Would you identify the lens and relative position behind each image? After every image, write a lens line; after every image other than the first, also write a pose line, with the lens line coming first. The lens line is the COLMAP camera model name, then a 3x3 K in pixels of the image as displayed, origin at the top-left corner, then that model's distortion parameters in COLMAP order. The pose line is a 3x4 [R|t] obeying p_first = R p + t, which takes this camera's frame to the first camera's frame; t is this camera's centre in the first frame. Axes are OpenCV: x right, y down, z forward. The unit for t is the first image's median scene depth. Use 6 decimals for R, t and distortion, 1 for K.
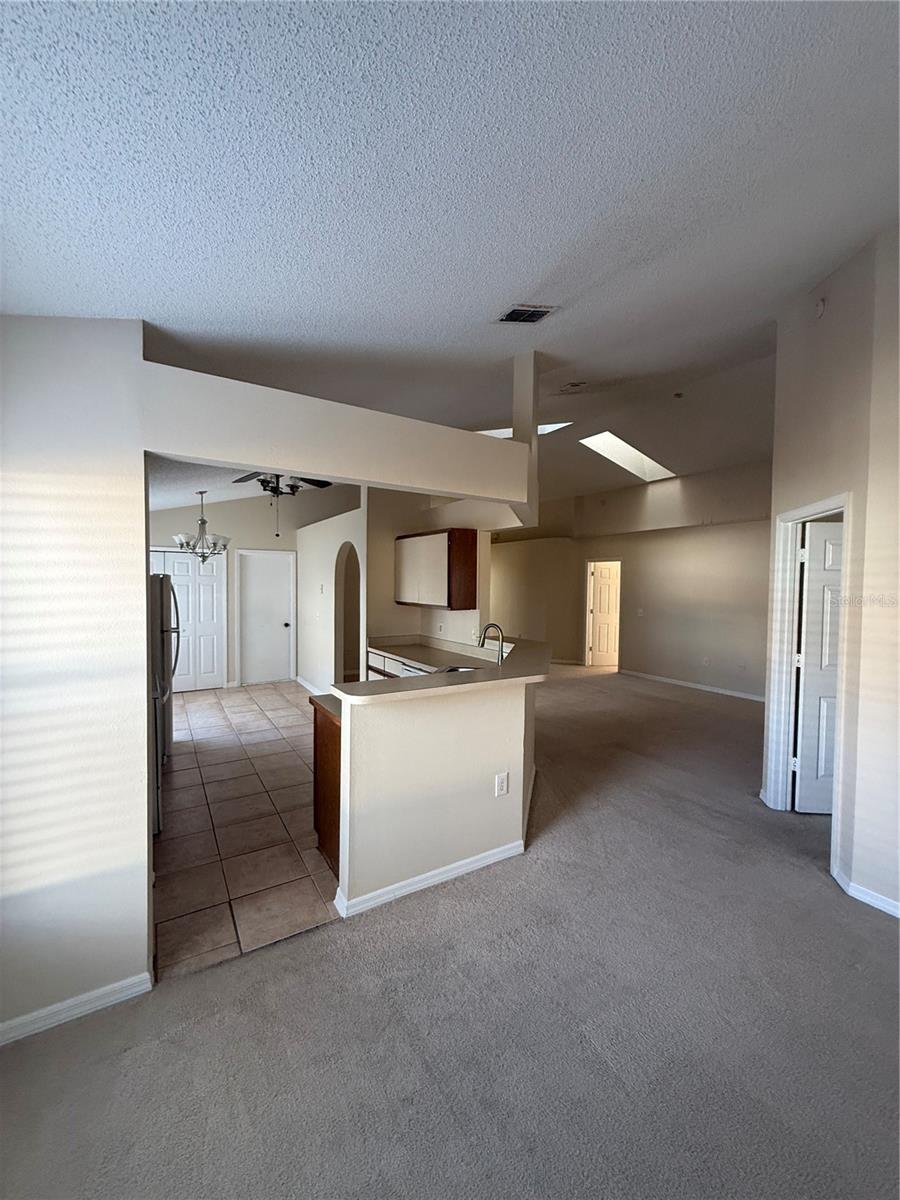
lens RADIAL K [[478.7, 0, 450.0], [0, 478.7, 600.0], [0, 0, 1]] dist [-0.000652, 0.001041]
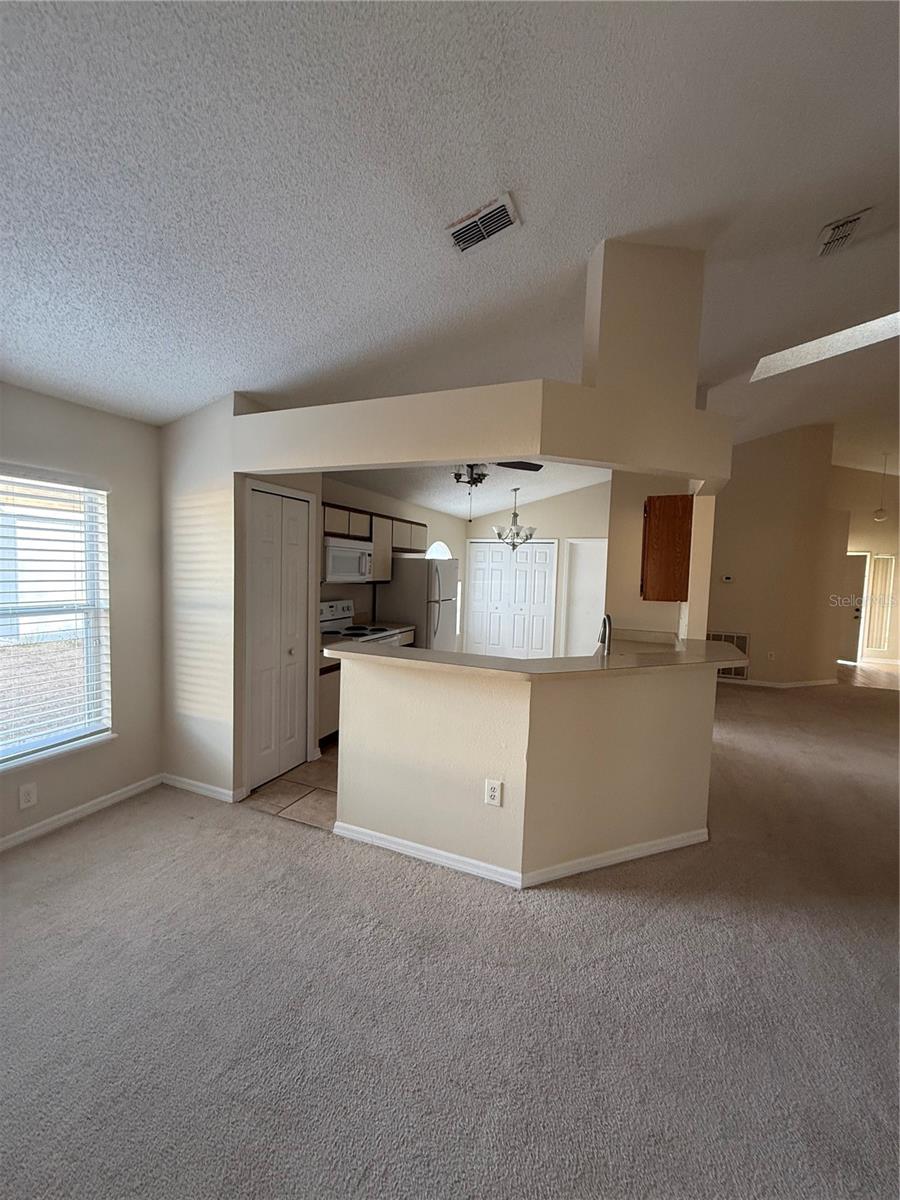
lens RADIAL K [[478.7, 0, 450.0], [0, 478.7, 600.0], [0, 0, 1]] dist [-0.000652, 0.001041]
pose [[0.576779, 0.061272, -0.814599, 0.464557], [-0.053553, 0.997874, 0.037139, 0.009298], [0.815143, 0.022204, 0.578835, 0.274145]]
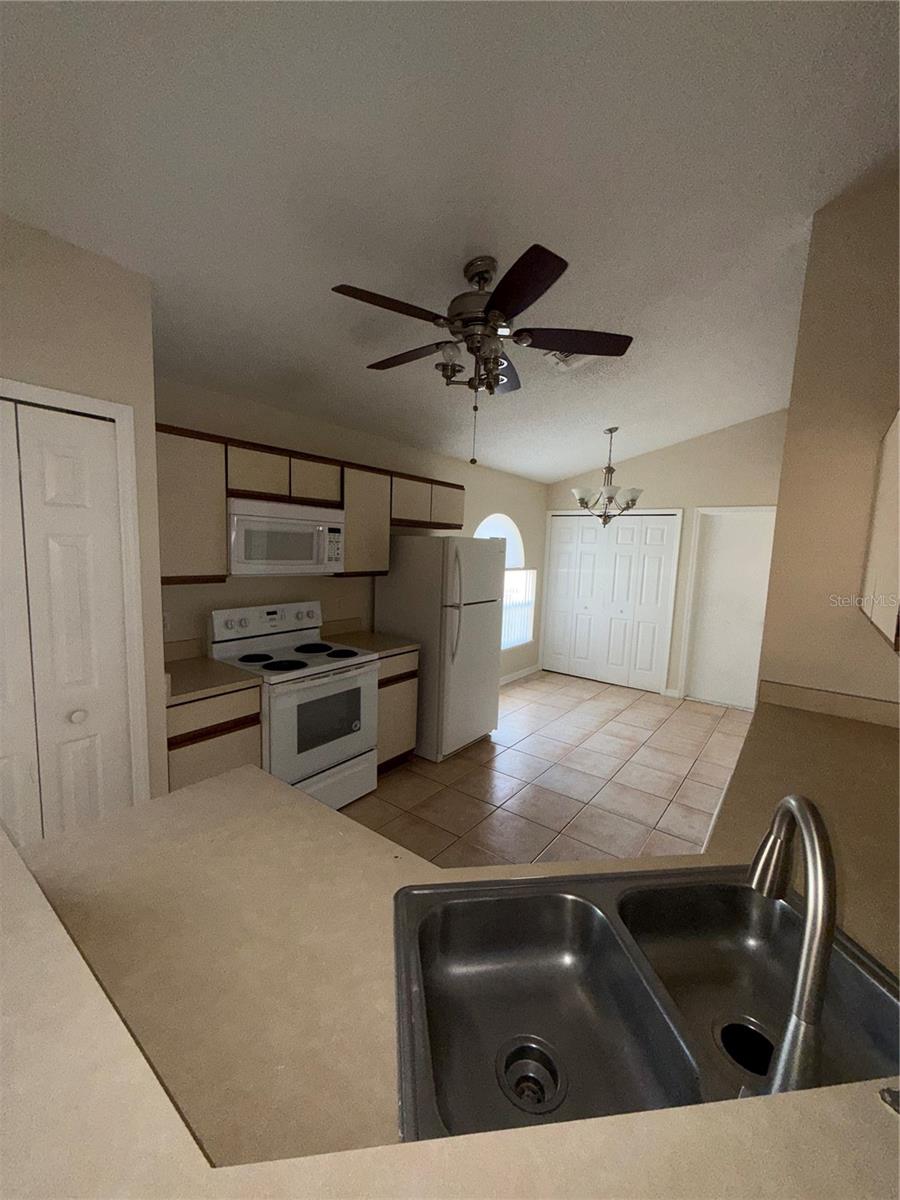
lens RADIAL K [[478.7, 0, 450.0], [0, 478.7, 600.0], [0, 0, 1]] dist [-0.000652, 0.001041]
pose [[0.355956, 0.111059, -0.927880, 0.150210], [-0.067222, 0.993384, 0.093112, -0.019631], [0.932082, 0.029230, 0.361067, 0.670449]]
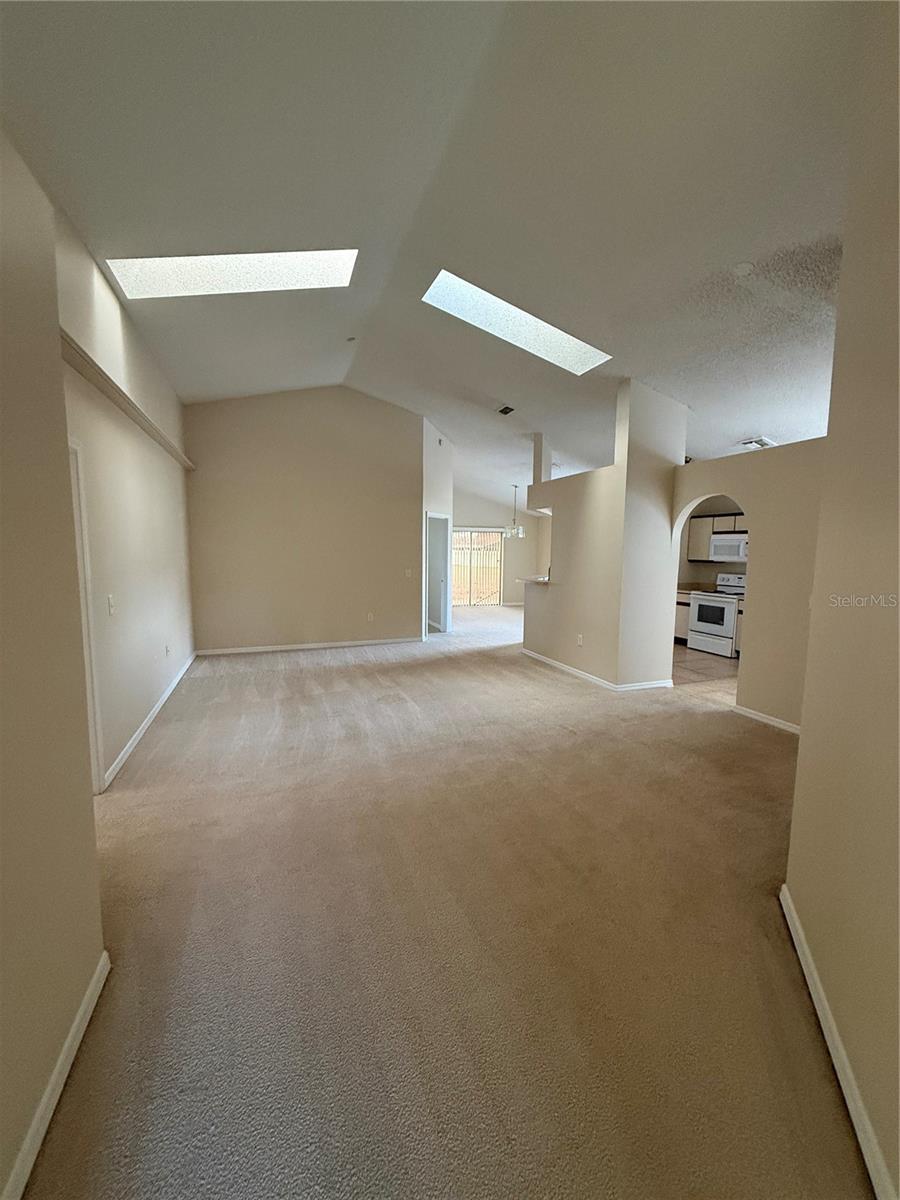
lens RADIAL K [[478.7, 0, 450.0], [0, 478.7, 600.0], [0, 0, 1]] dist [-0.000652, 0.001041]
pose [[-0.981055, -0.040238, 0.189507, 0.103002], [-0.013054, 0.989699, 0.142565, -0.069721], [-0.193292, 0.137391, -0.971474, 2.497046]]
